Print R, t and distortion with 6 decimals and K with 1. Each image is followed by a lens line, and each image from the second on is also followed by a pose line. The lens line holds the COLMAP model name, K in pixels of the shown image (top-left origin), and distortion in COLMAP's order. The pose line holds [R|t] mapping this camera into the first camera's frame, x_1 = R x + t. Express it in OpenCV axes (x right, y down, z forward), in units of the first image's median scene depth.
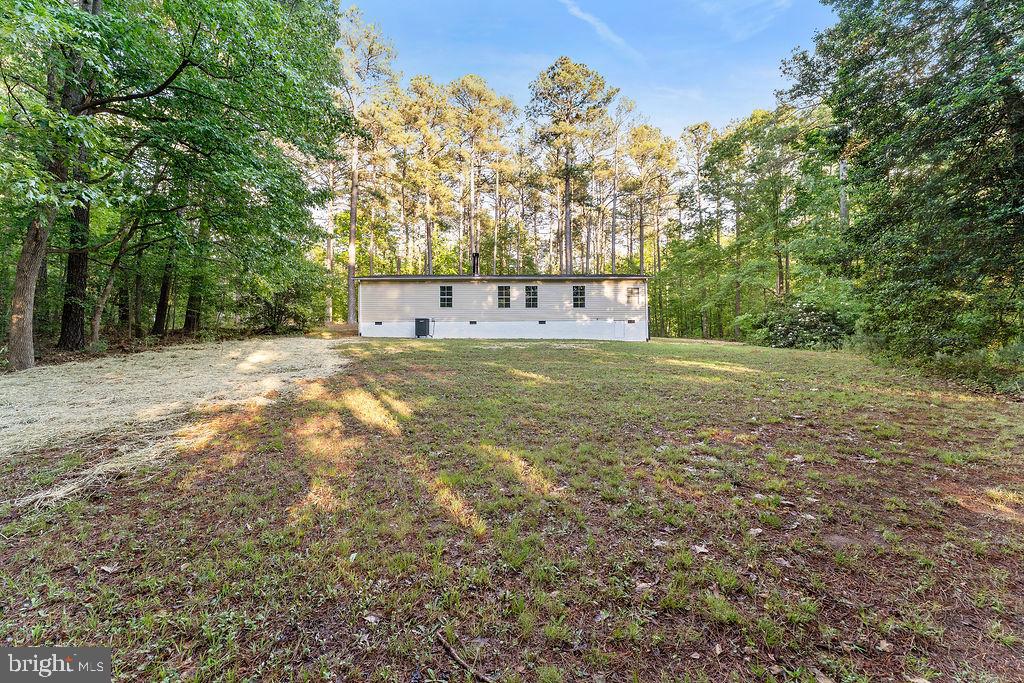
lens RADIAL K [[421.4, 0, 515.5], [0, 421.4, 342.0], [0, 0, 1]] dist [0.014561, 0.000019]
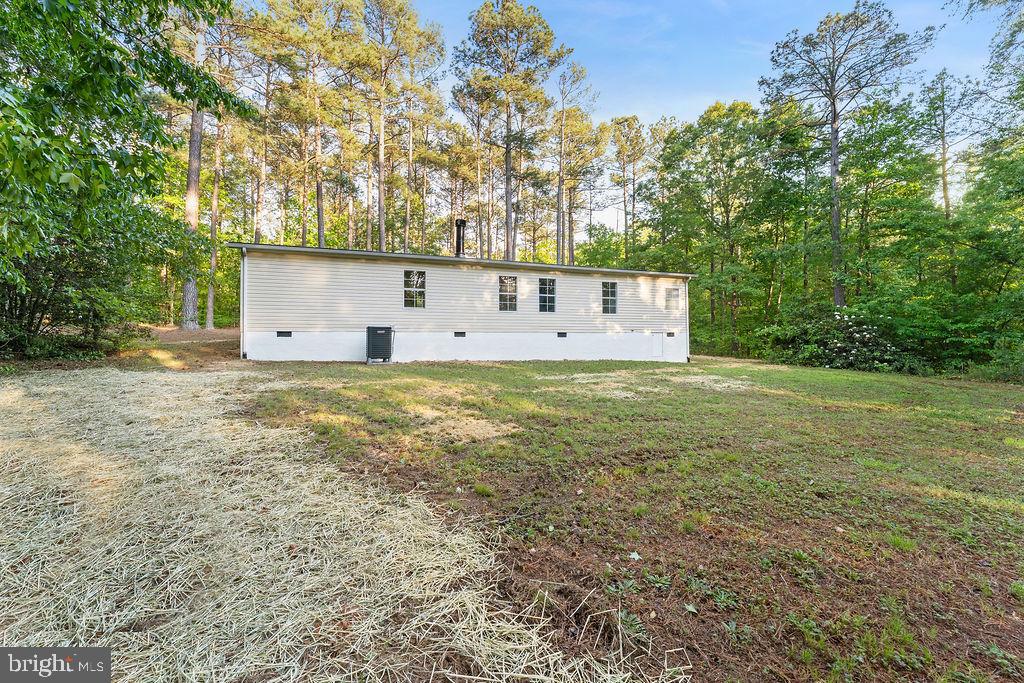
lens RADIAL K [[421.4, 0, 510.1], [0, 421.4, 339.3], [0, 0, 1]] dist [0.014561, 0.000019]
pose [[0.945276, 0.005493, 0.326226, -0.228141], [-0.005354, 0.999985, -0.001322, -0.037664], [-0.326229, -0.000497, 0.945291, 0.403917]]
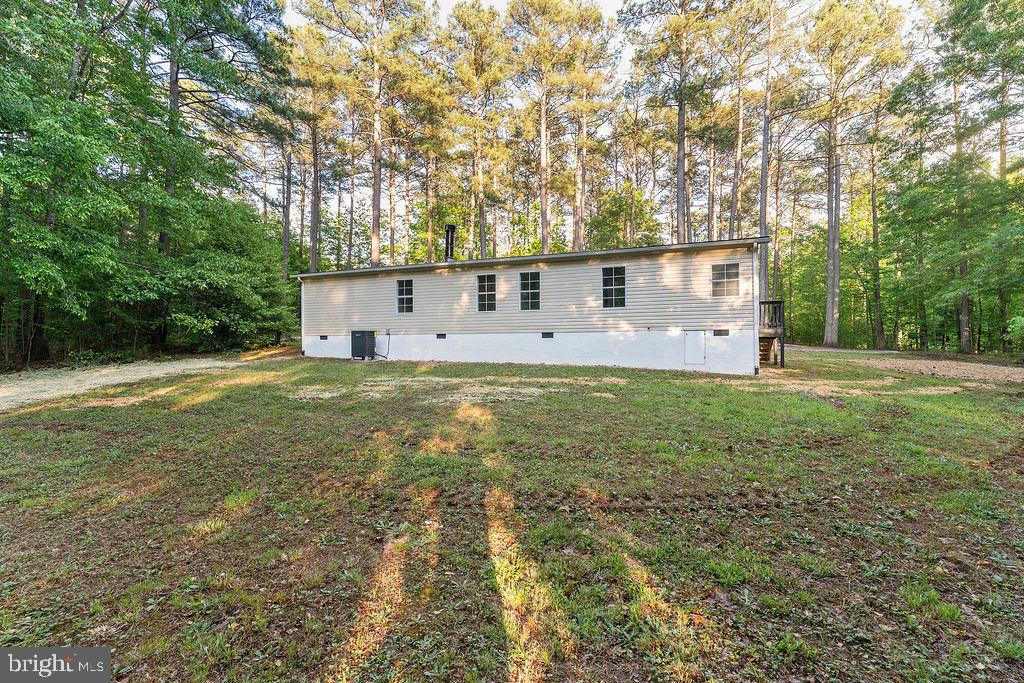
lens RADIAL K [[461.4, 0, 508.5], [0, 461.4, 344.4], [0, 0, 1]] dist [0.000915, 0.000287]
pose [[0.918892, 0.004936, -0.394478, 0.261675], [-0.002555, 0.999975, 0.006561, -0.037729], [0.394500, -0.005021, 0.918882, 0.404596]]
